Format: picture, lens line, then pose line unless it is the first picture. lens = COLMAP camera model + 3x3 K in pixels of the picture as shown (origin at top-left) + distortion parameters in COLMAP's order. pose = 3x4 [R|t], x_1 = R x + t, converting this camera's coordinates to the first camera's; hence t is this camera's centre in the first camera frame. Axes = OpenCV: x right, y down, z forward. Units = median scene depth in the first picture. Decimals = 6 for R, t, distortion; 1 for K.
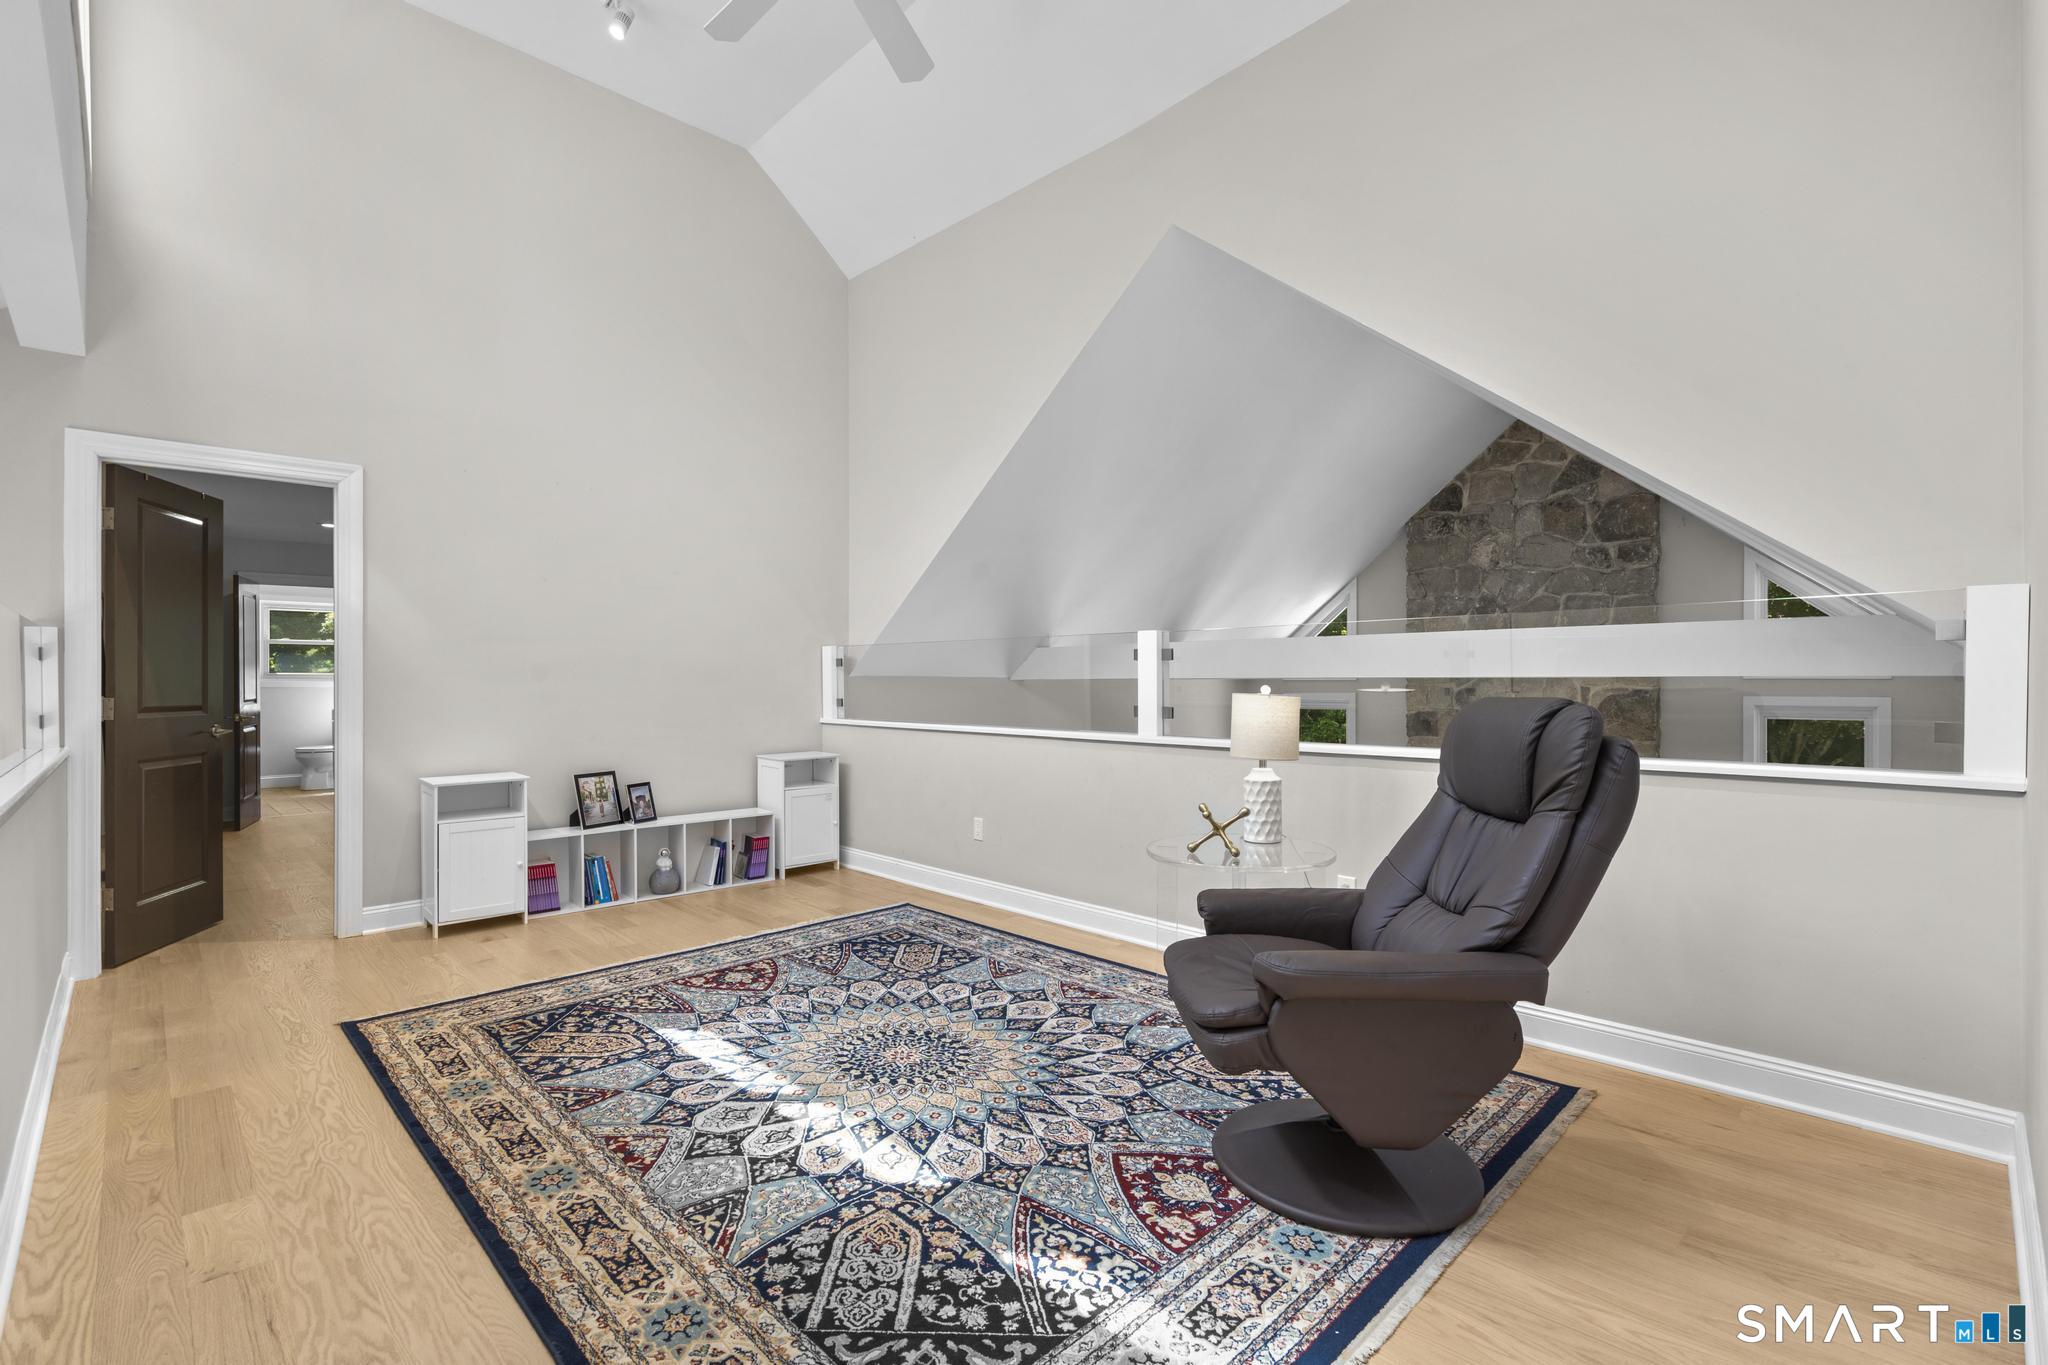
lens RADIAL K [[919.0, 0, 1024.0], [0, 919.0, 682.5], [0, 0, 1]] dist [-0.007259, 0.004730]
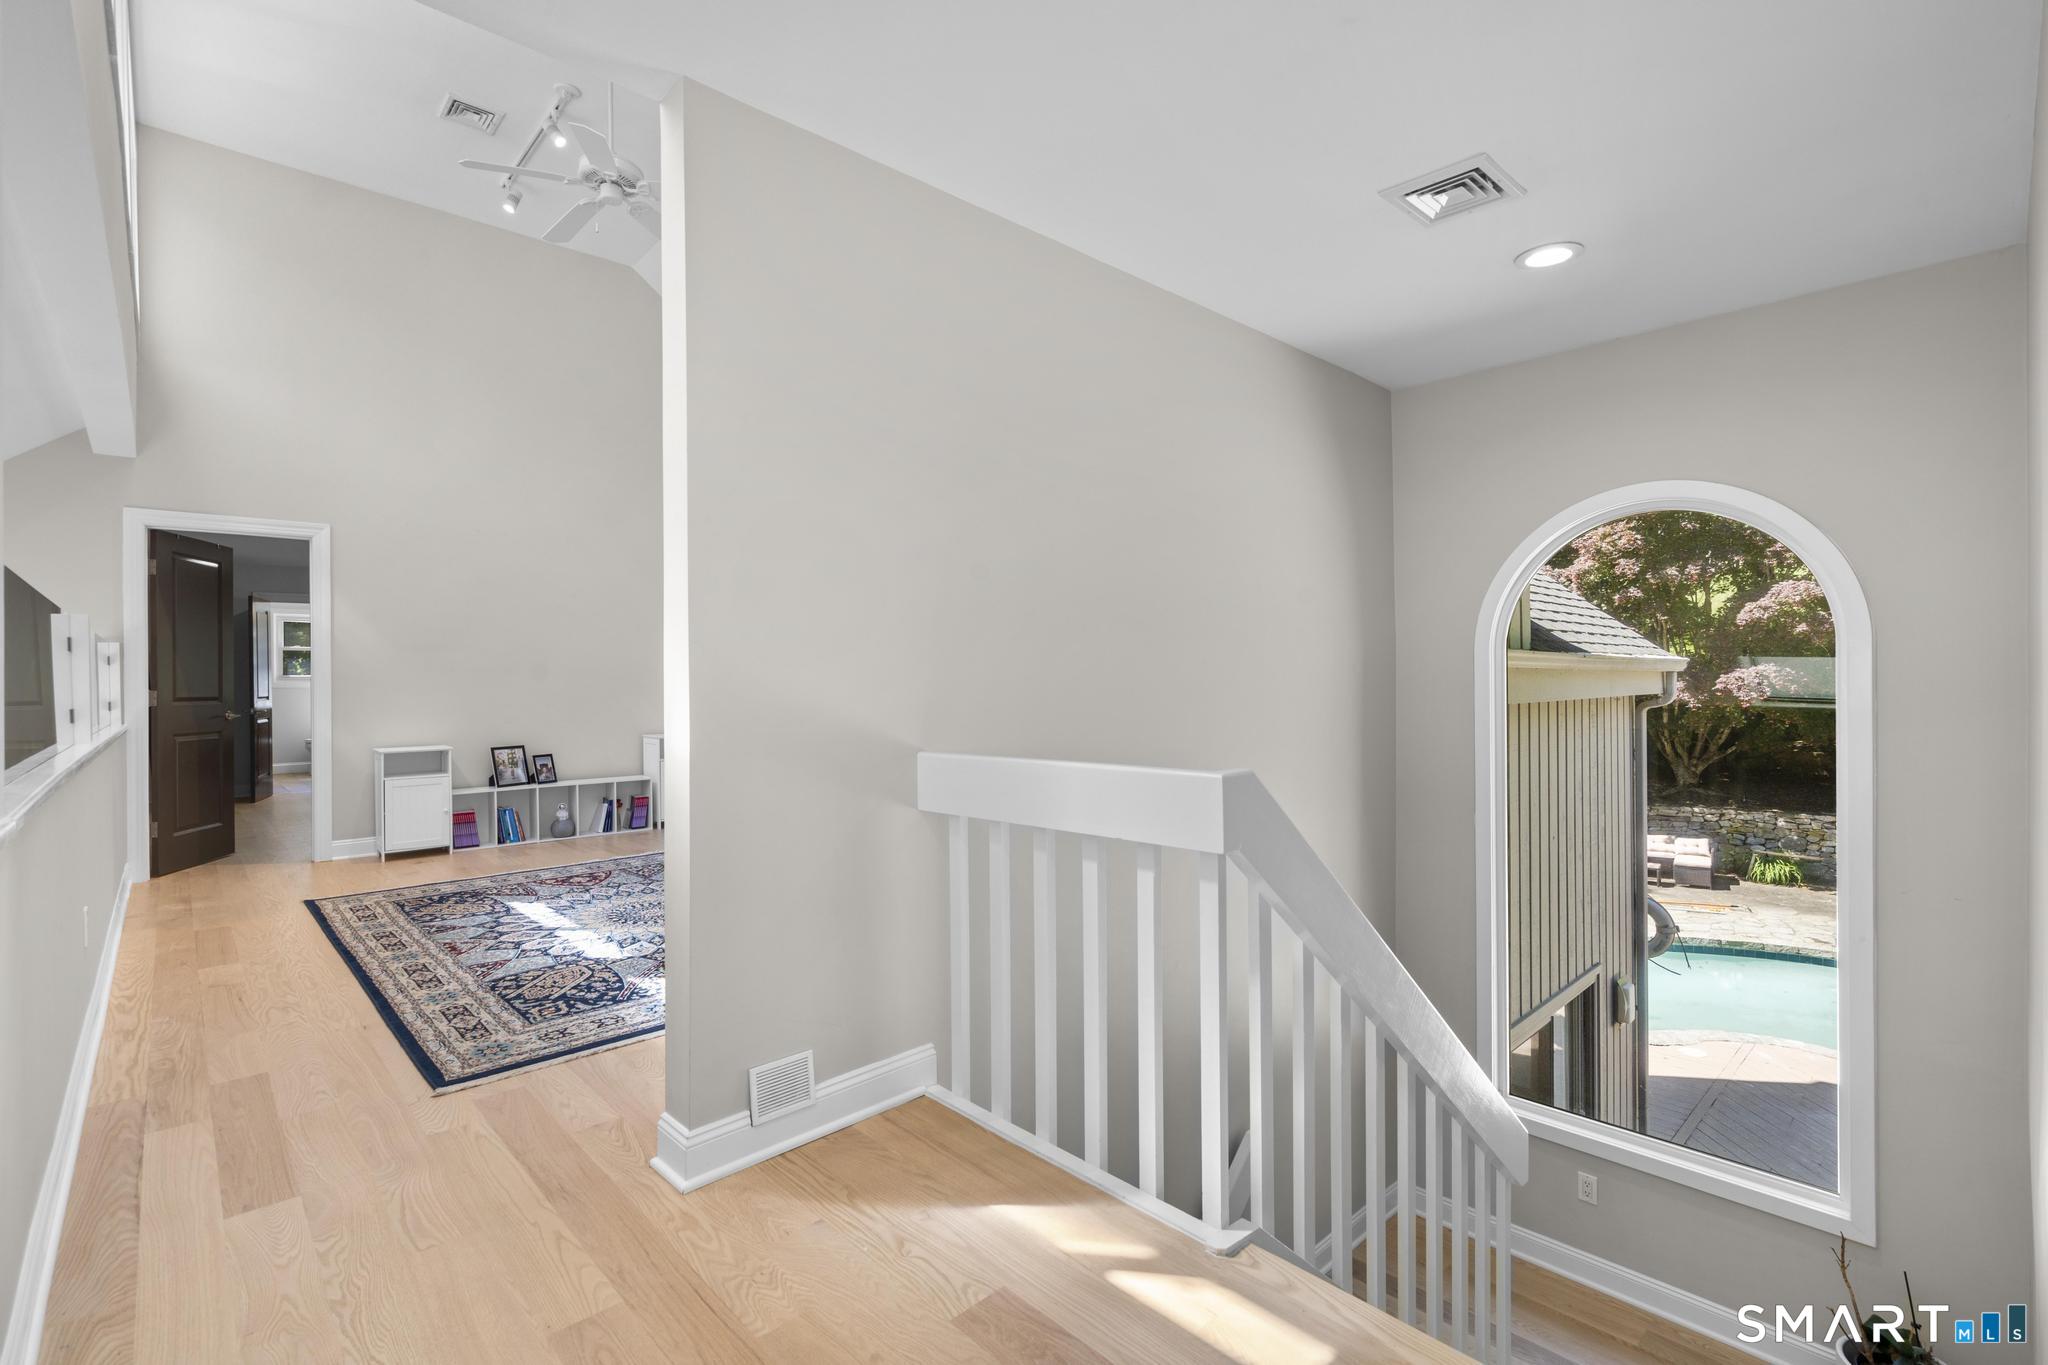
lens RADIAL K [[919.0, 0, 1024.0], [0, 919.0, 682.5], [0, 0, 1]] dist [-0.007259, 0.004730]
pose [[0.999766, -0.006993, -0.020469, 0.377635], [0.006999, 0.999975, 0.000195, 0.012176], [0.020467, -0.000338, 0.999790, -0.389420]]
